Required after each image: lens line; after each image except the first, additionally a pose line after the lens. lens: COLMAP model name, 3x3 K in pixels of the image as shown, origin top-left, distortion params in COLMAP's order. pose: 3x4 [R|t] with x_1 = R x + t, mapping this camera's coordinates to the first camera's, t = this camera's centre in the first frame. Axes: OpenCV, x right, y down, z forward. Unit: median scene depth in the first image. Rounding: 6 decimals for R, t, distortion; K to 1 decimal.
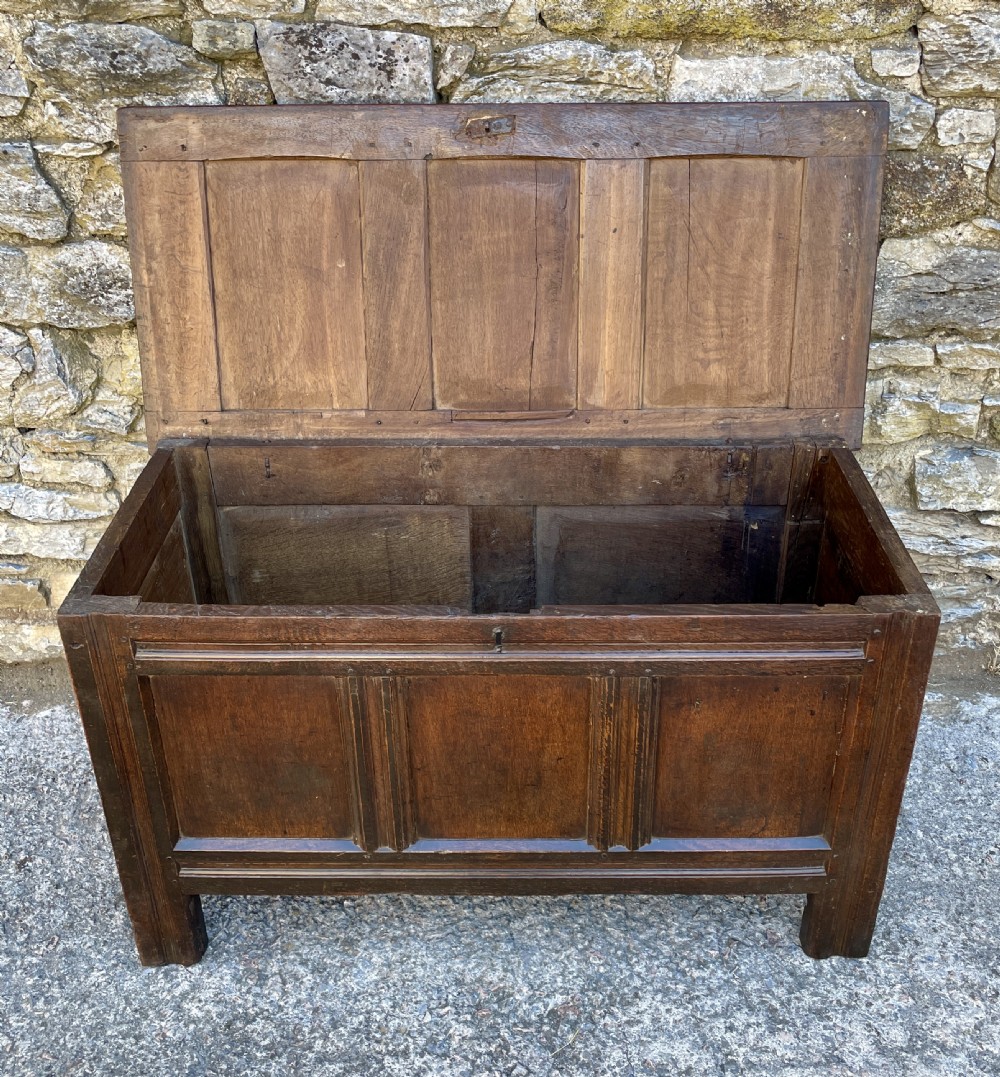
lens RADIAL K [[1173.7, 0, 513.2], [0, 1173.7, 553.9], [0, 0, 1]] dist [0.081116, -0.118838]
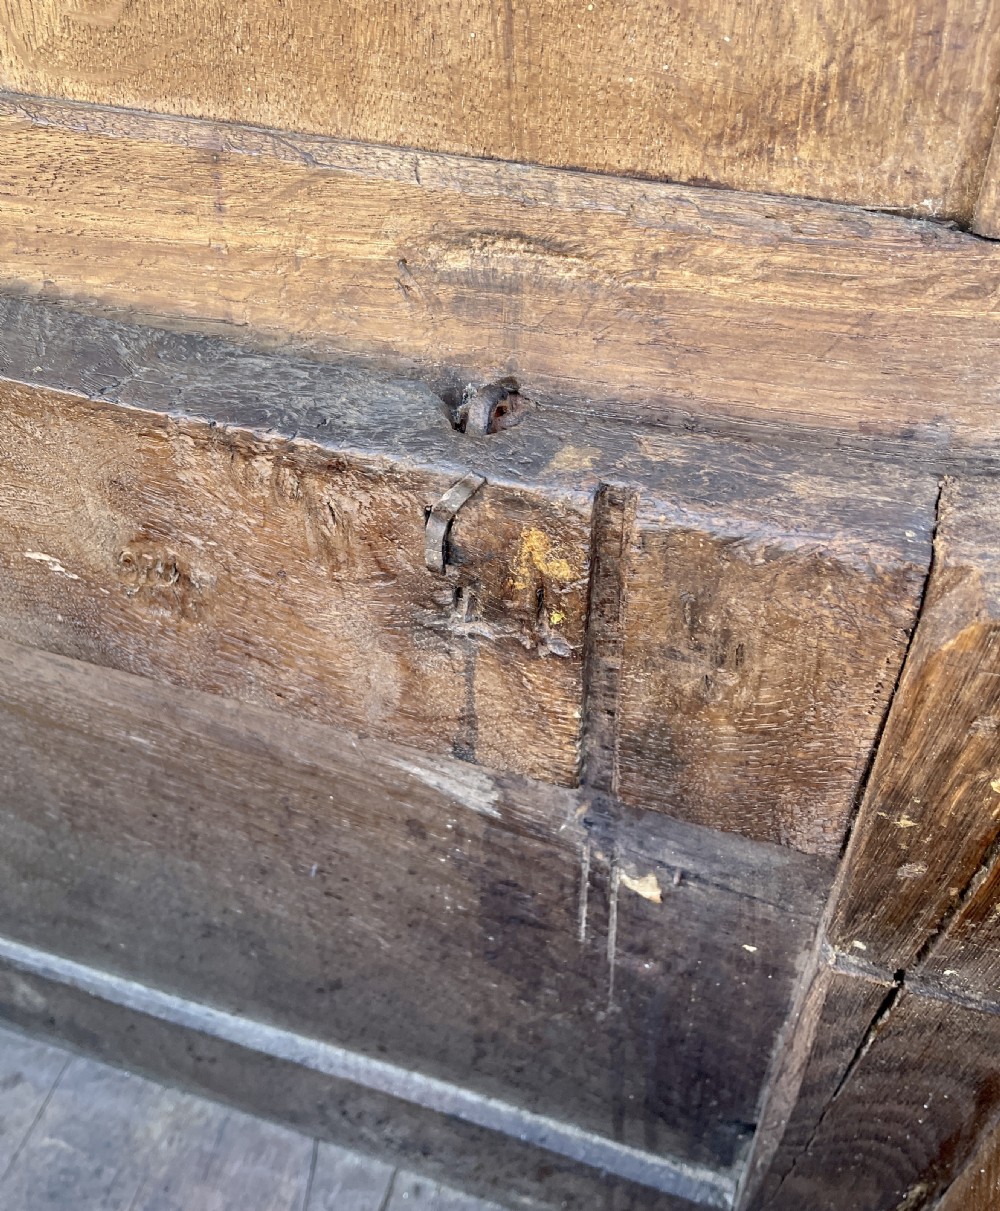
lens RADIAL K [[1204.4, 0, 497.5], [0, 1204.4, 490.8], [0, 0, 1]] dist [-0.003771, -0.016362]
pose [[0.953721, 0.194566, -0.229259, 0.233600], [-0.142434, 0.963794, 0.225418, -0.125995], [0.264817, -0.182332, 0.946904, 0.916811]]
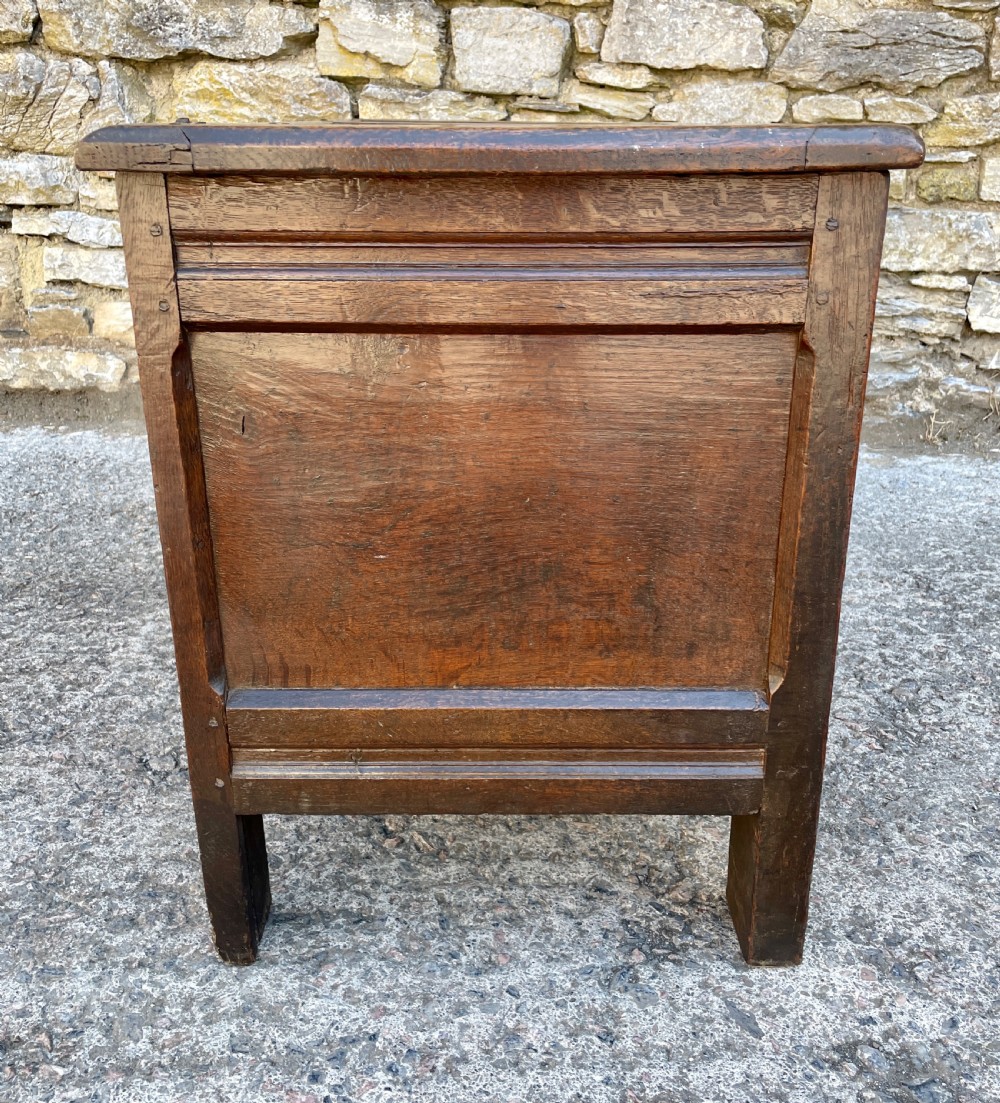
lens RADIAL K [[1092.3, 0, 501.1], [0, 1092.3, 534.7], [0, 0, 1]] dist [0.069424, -0.096517]
pose [[0.997115, 0.047647, -0.059093, 0.099671], [-0.057799, 0.981200, -0.184136, 0.519012], [0.049209, 0.187020, 0.981123, 0.006171]]
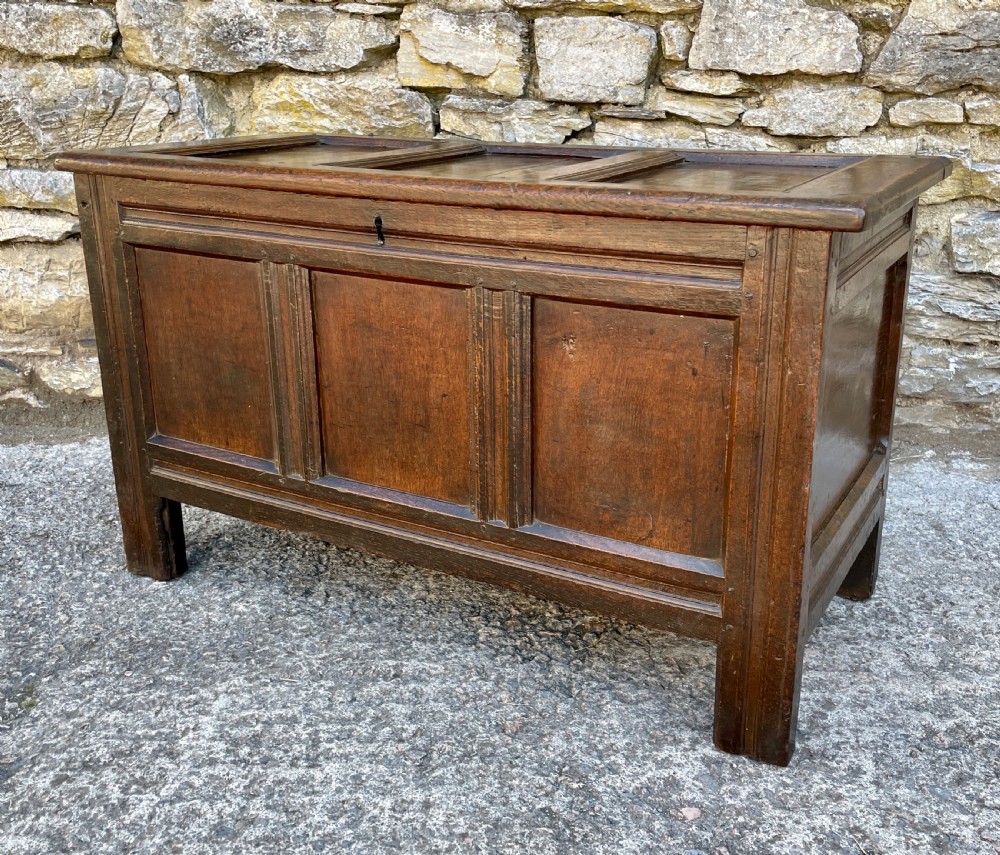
lens RADIAL K [[1059.5, 0, 529.6], [0, 1059.5, 418.1], [0, 0, 1]] dist [0.073232, -0.091147]
pose [[0.994565, 0.040333, -0.095987, 0.068354], [-0.060494, 0.974193, -0.217457, 0.400805], [0.084739, 0.222082, 0.971339, 0.063791]]
